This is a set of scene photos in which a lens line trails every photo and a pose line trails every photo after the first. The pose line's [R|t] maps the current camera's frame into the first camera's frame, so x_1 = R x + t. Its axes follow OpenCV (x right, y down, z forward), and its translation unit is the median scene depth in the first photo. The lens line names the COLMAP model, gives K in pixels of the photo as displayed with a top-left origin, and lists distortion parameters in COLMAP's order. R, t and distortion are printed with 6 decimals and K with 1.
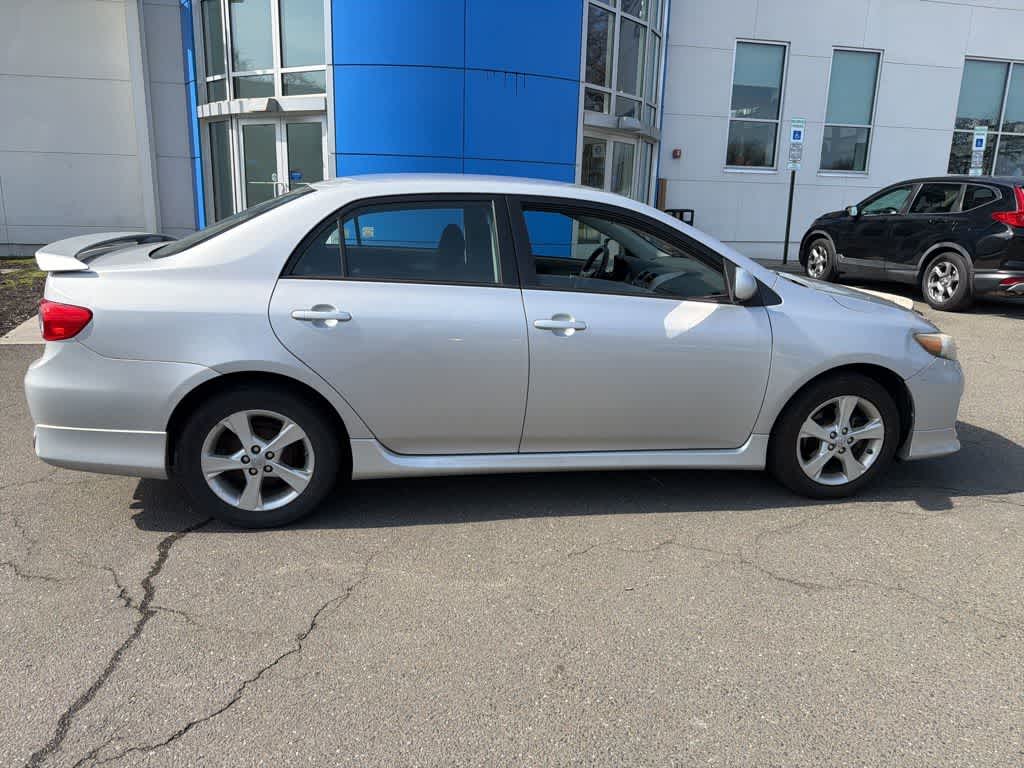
lens RADIAL K [[720.6, 0, 511.0], [0, 720.6, 391.9], [0, 0, 1]] dist [0.014311, -0.023600]
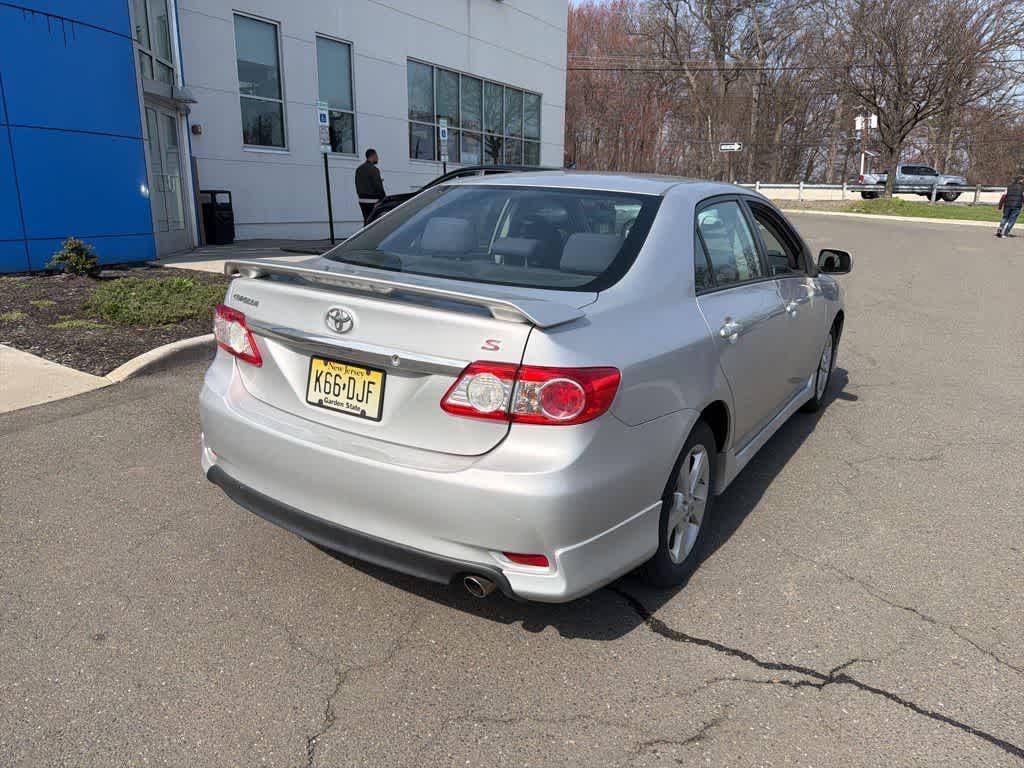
lens RADIAL K [[720.6, 0, 511.0], [0, 720.6, 391.9], [0, 0, 1]] dist [0.014311, -0.023600]
pose [[0.666314, -0.209728, 0.715570, -0.959412], [0.187336, 0.975936, 0.111599, -0.154779], [-0.721756, 0.059692, 0.689569, 0.471850]]
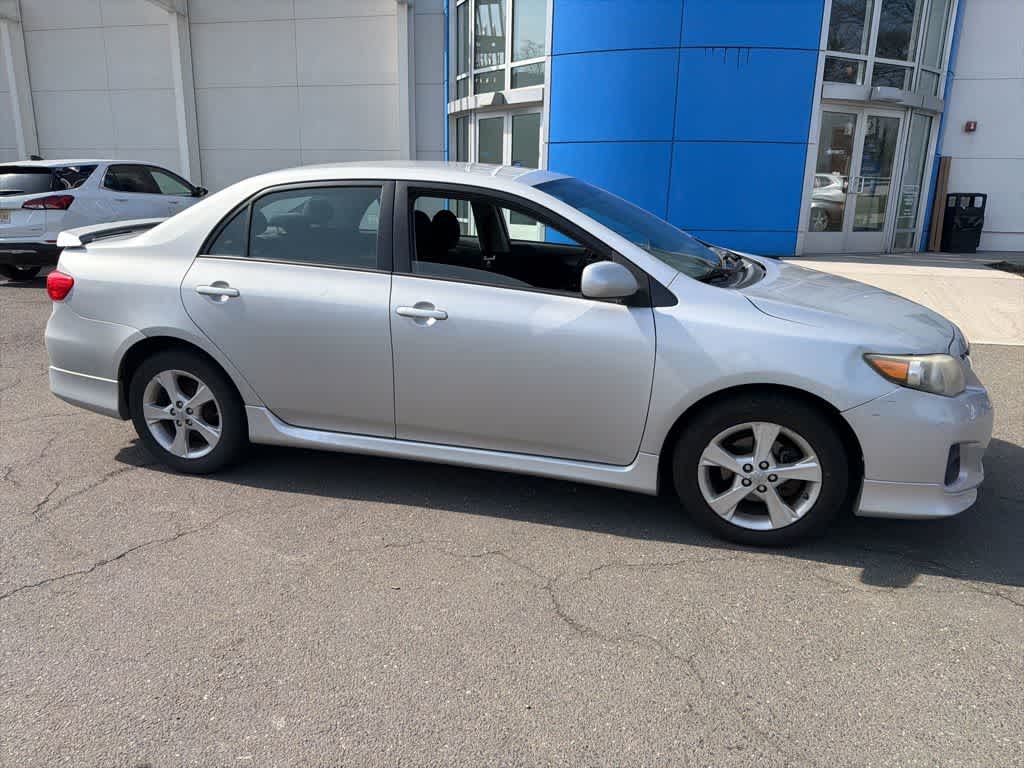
lens RADIAL K [[720.6, 0, 511.0], [0, 720.6, 391.9], [0, 0, 1]] dist [0.014311, -0.023600]
pose [[0.906920, 0.103903, -0.408290, 0.521480], [-0.097452, 0.994566, 0.036632, -0.030049], [0.409878, 0.006566, 0.912117, 0.138875]]
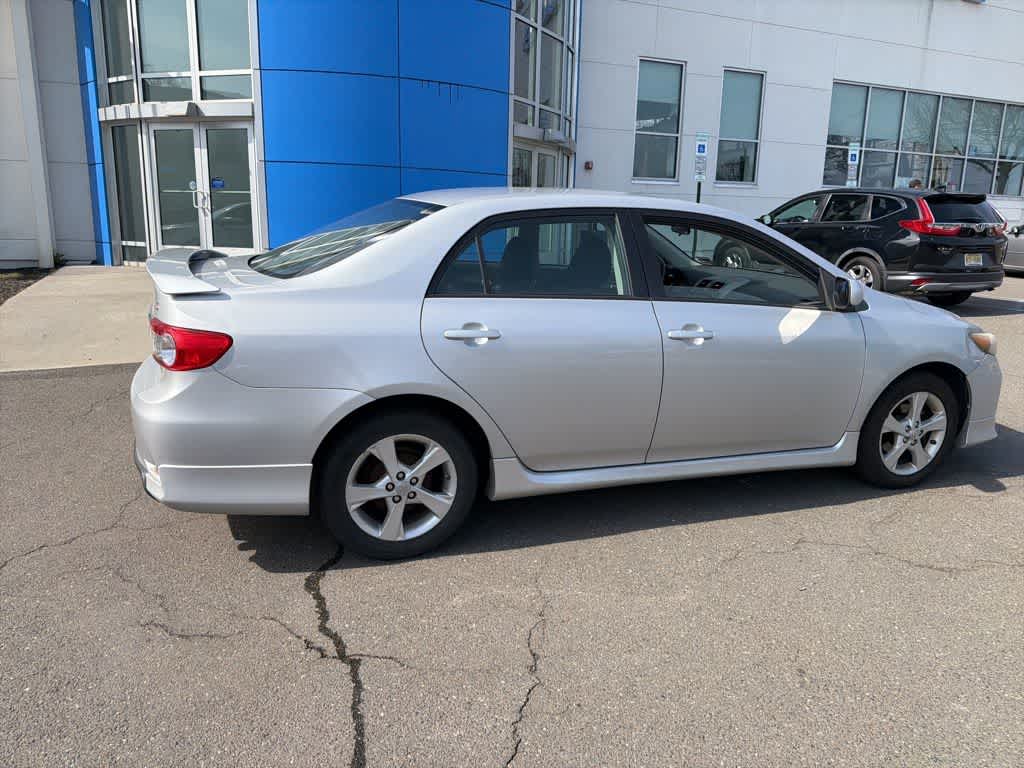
lens RADIAL K [[717.6, 0, 510.5], [0, 717.6, 383.2], [0, 0, 1]] dist [0.026631, -0.037860]
pose [[0.983802, -0.042563, 0.174130, -0.321785], [0.046213, 0.998788, -0.016961, -0.017455], [-0.173197, 0.024733, 0.984577, 0.036293]]
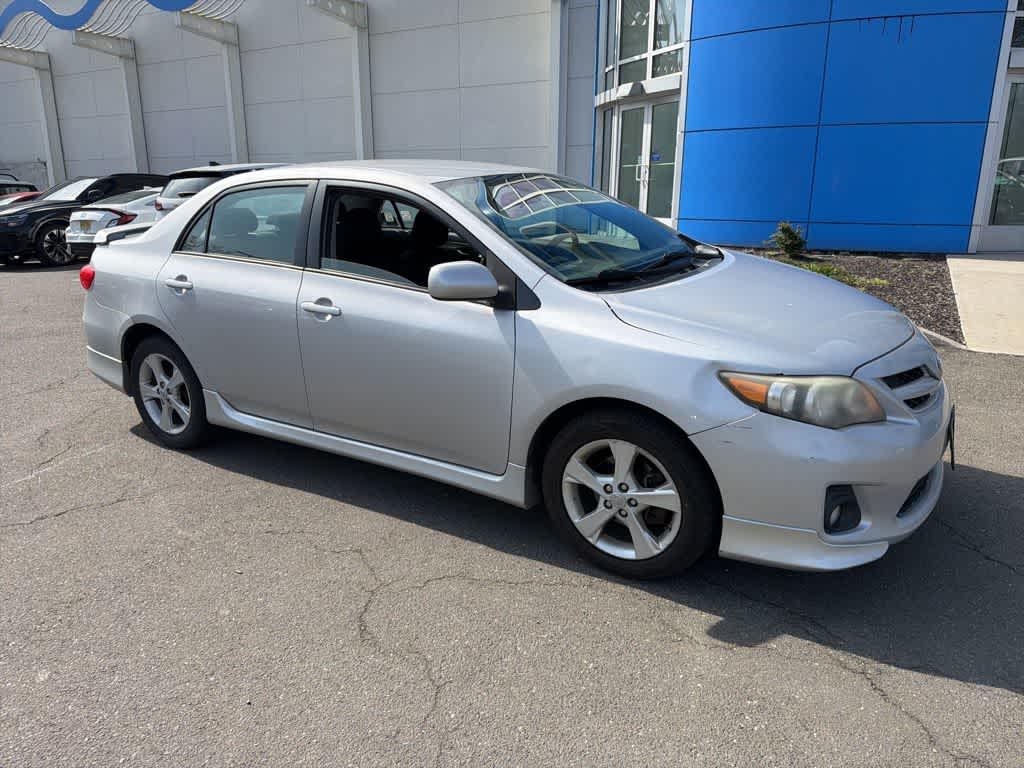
lens RADIAL K [[725.0, 0, 508.5], [0, 725.0, 380.6], [0, 0, 1]] dist [0.025166, -0.030258]
pose [[0.751232, 0.147058, -0.643448, 0.825946], [-0.140000, 0.988184, 0.062395, -0.083312], [0.645020, 0.043210, 0.762943, 0.350571]]
